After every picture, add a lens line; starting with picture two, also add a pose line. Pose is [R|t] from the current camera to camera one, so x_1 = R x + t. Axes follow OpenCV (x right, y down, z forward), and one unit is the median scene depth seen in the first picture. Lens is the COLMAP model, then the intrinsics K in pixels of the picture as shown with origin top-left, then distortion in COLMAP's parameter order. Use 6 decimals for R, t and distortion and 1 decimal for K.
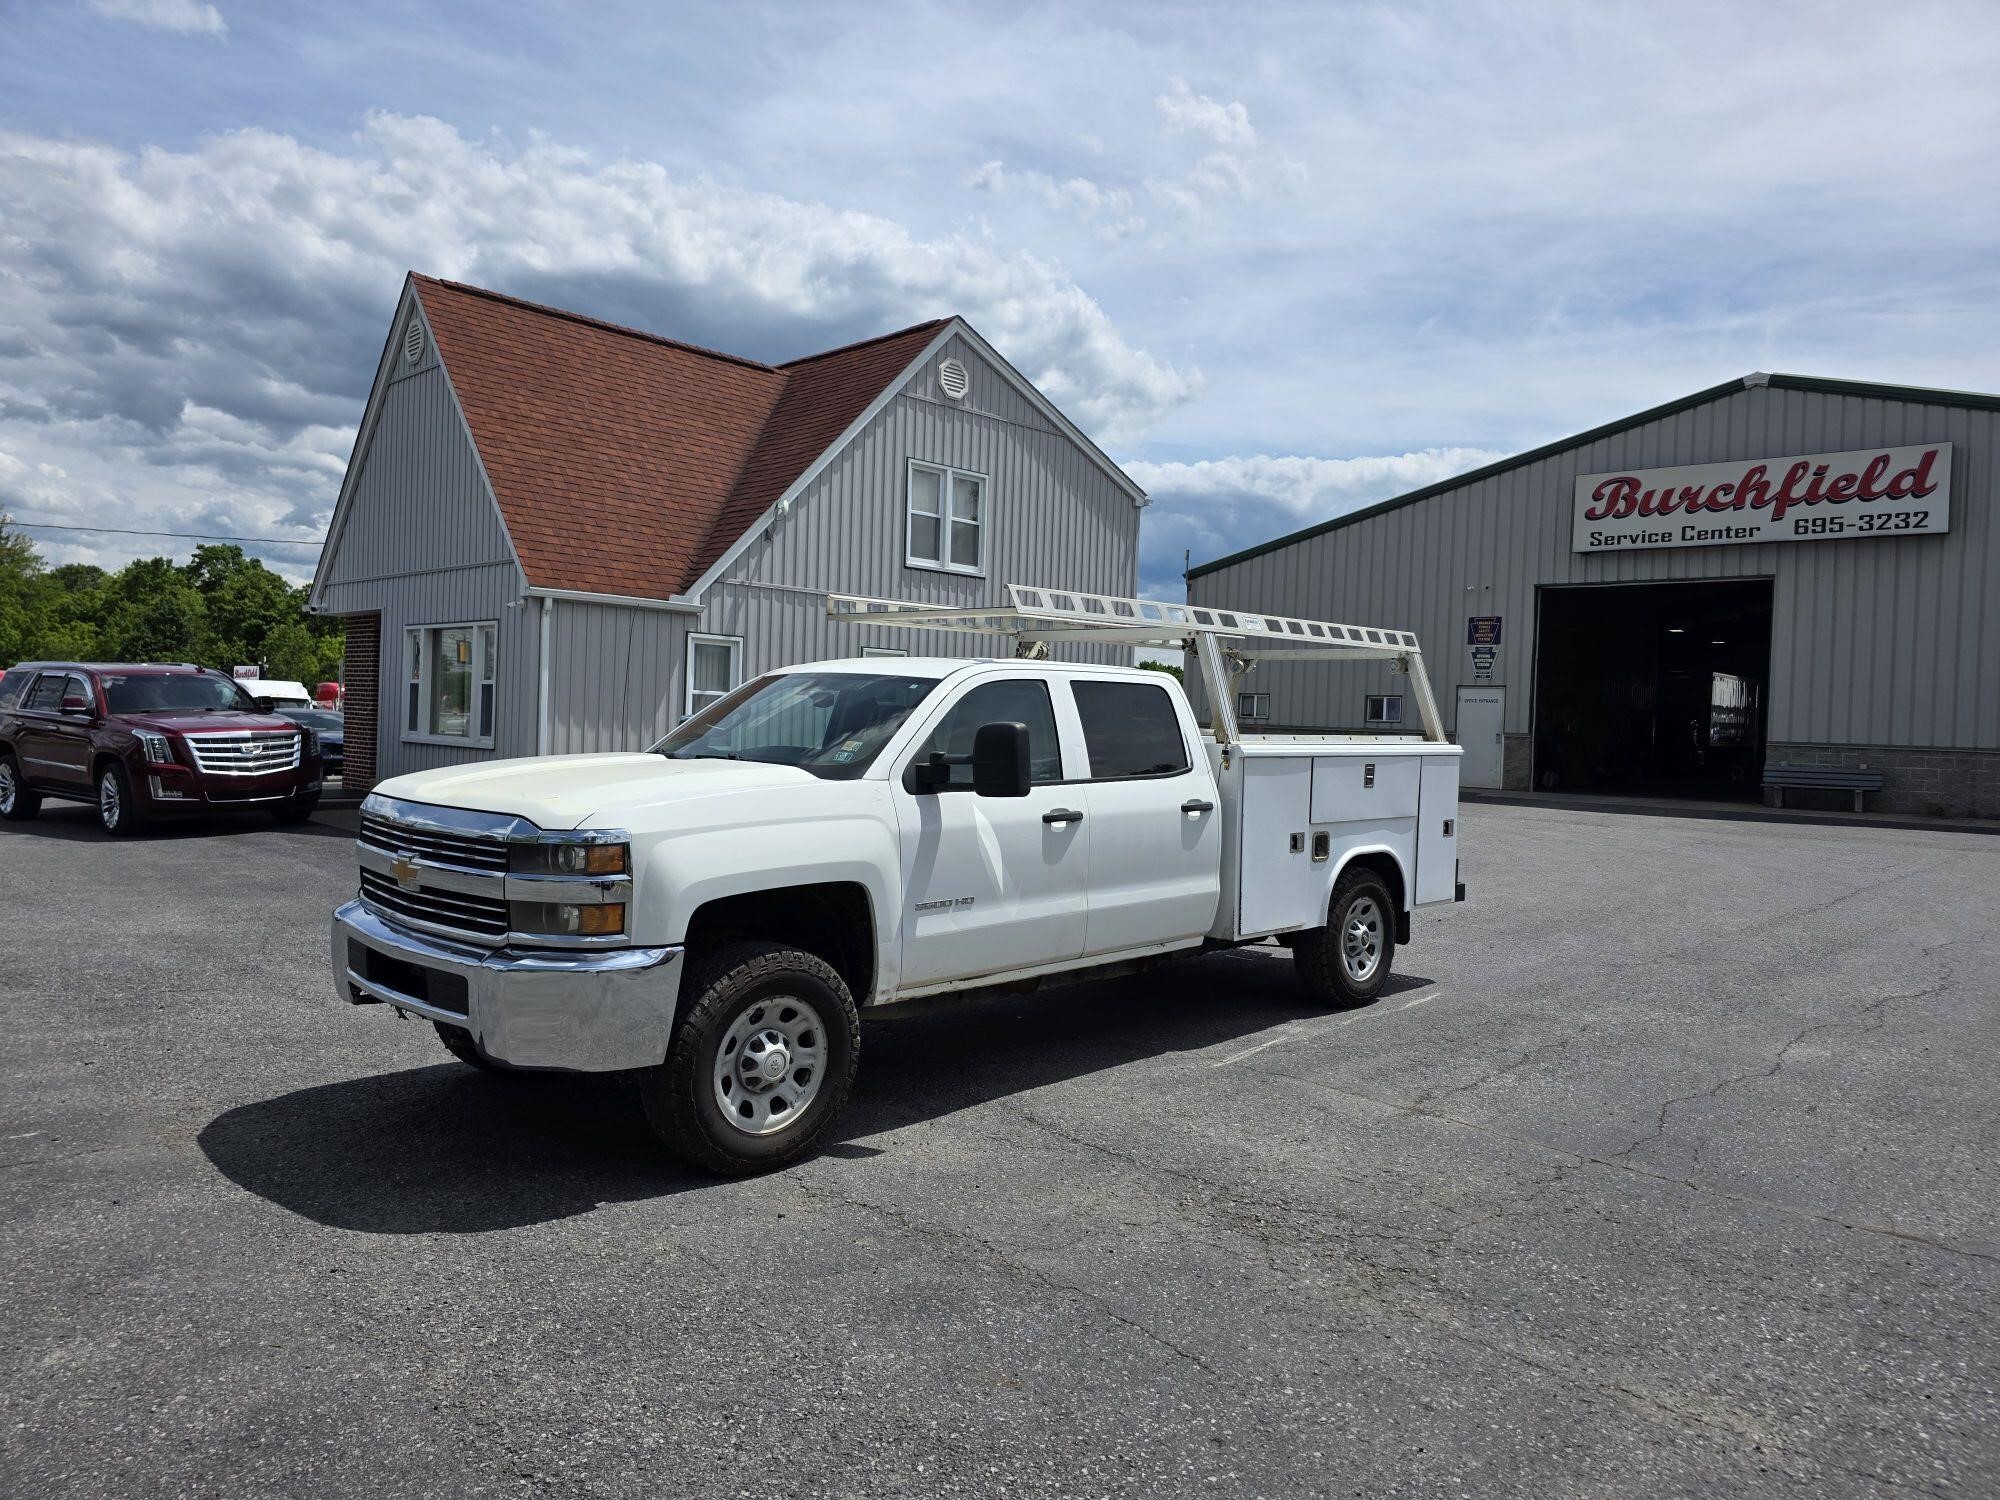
lens RADIAL K [[1468.1, 0, 993.8], [0, 1468.1, 745.2], [0, 0, 1]] dist [0.008888, 0.001188]
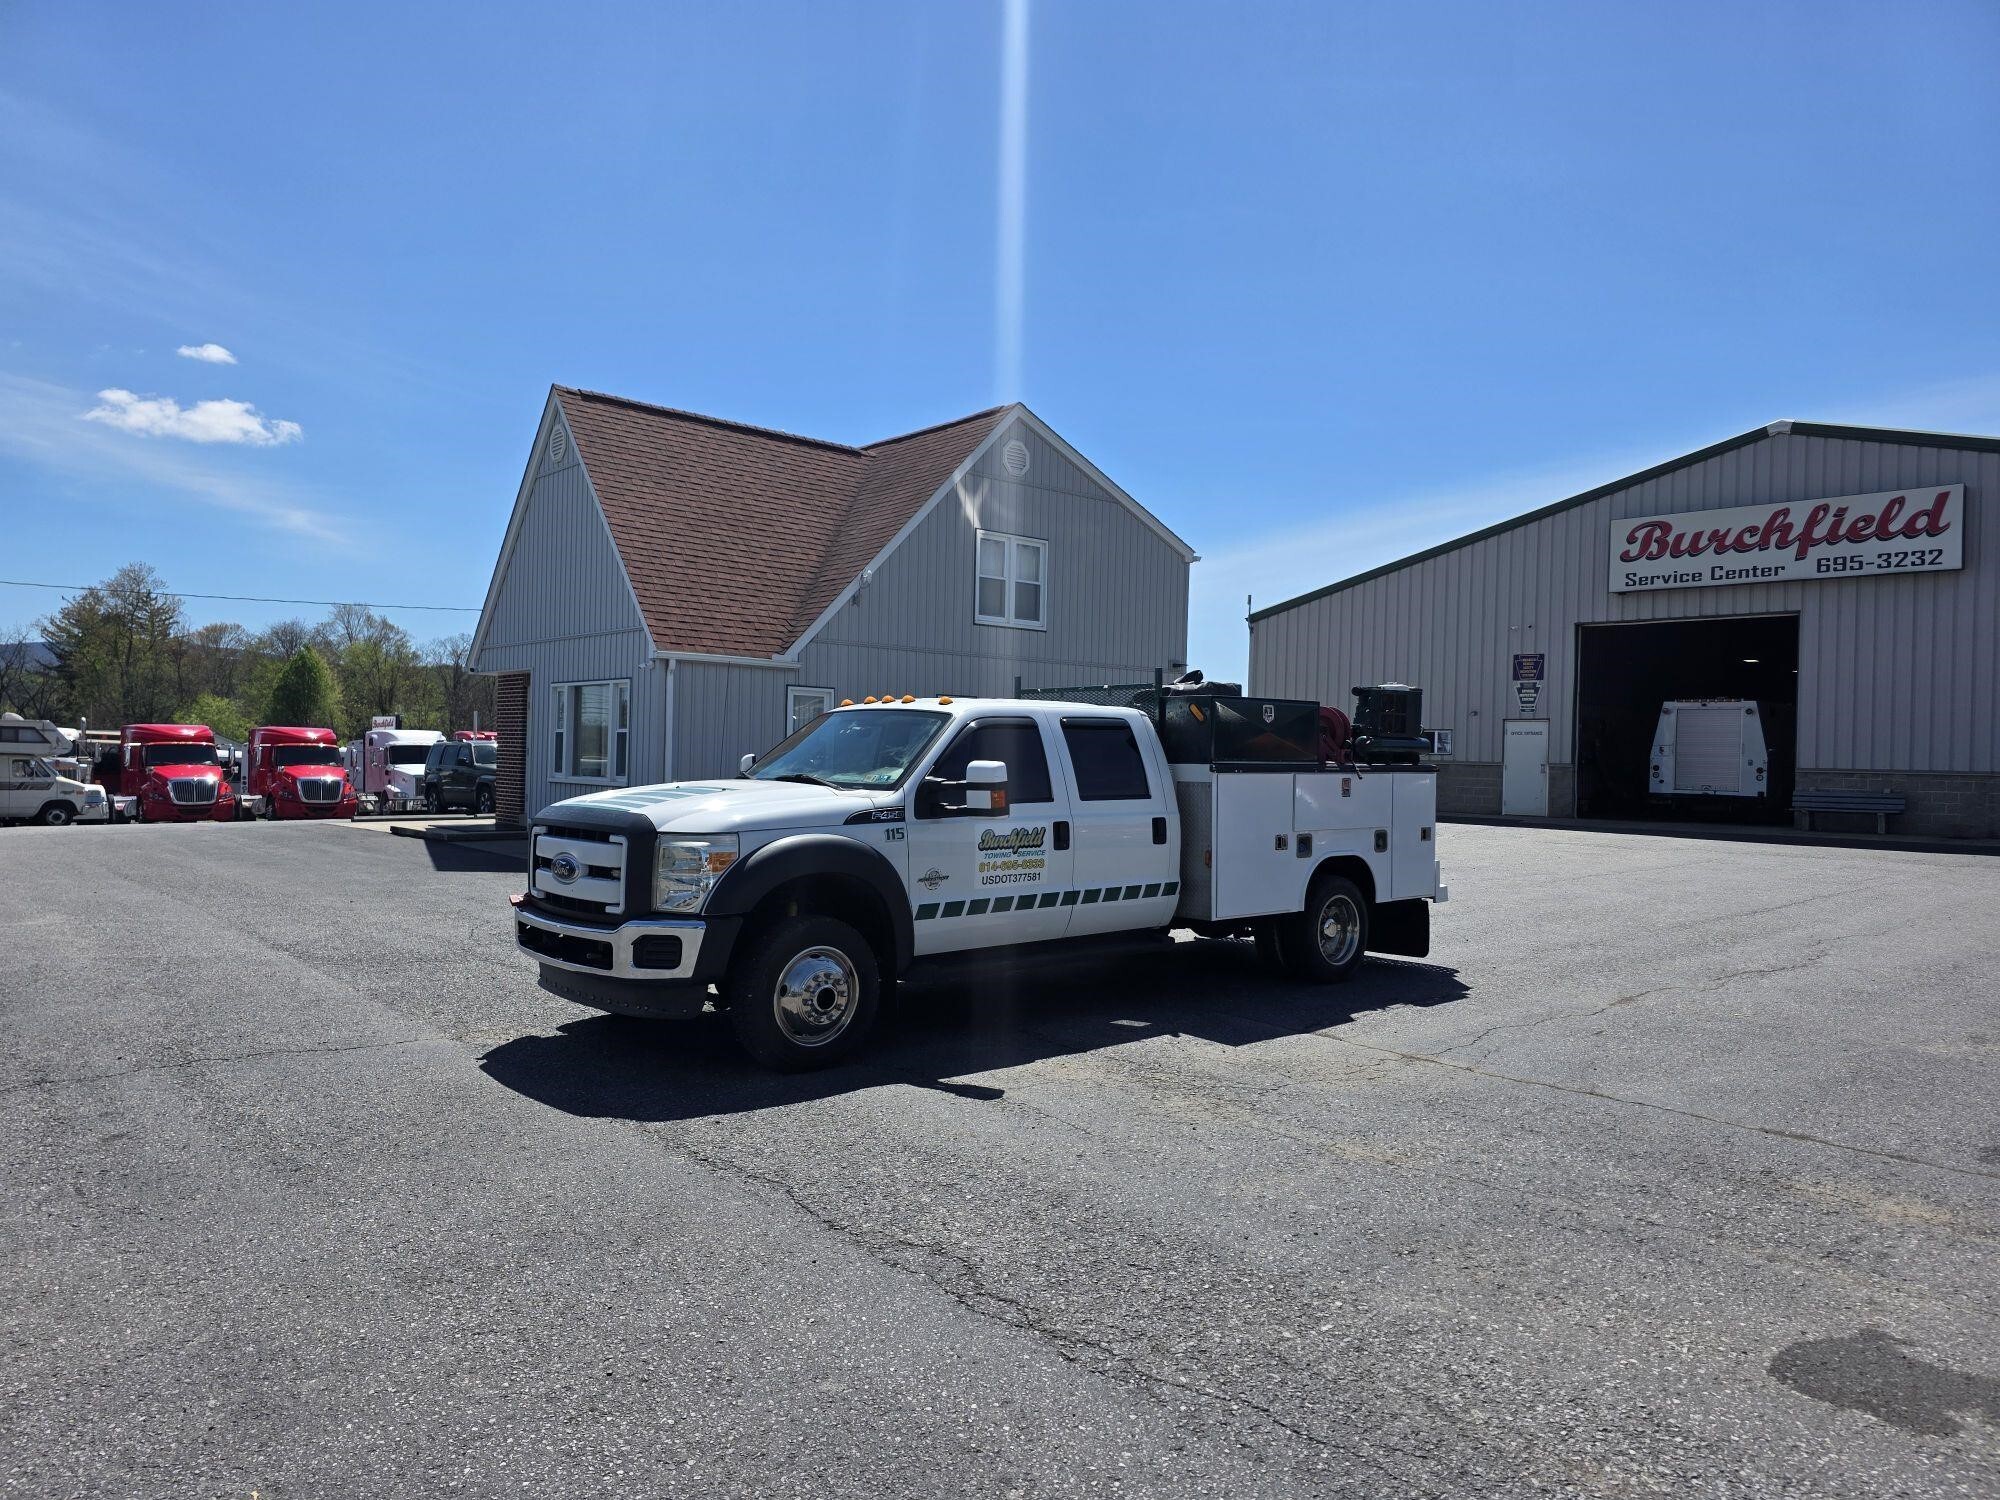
lens RADIAL K [[1605.3, 0, 993.5], [0, 1605.3, 752.8], [0, 0, 1]] dist [0.006494, 0.001315]
pose [[0.996783, -0.012991, -0.079090, 0.042844], [0.011341, 0.999709, -0.021282, 0.004573], [0.079344, 0.020317, 0.996640, -0.201226]]
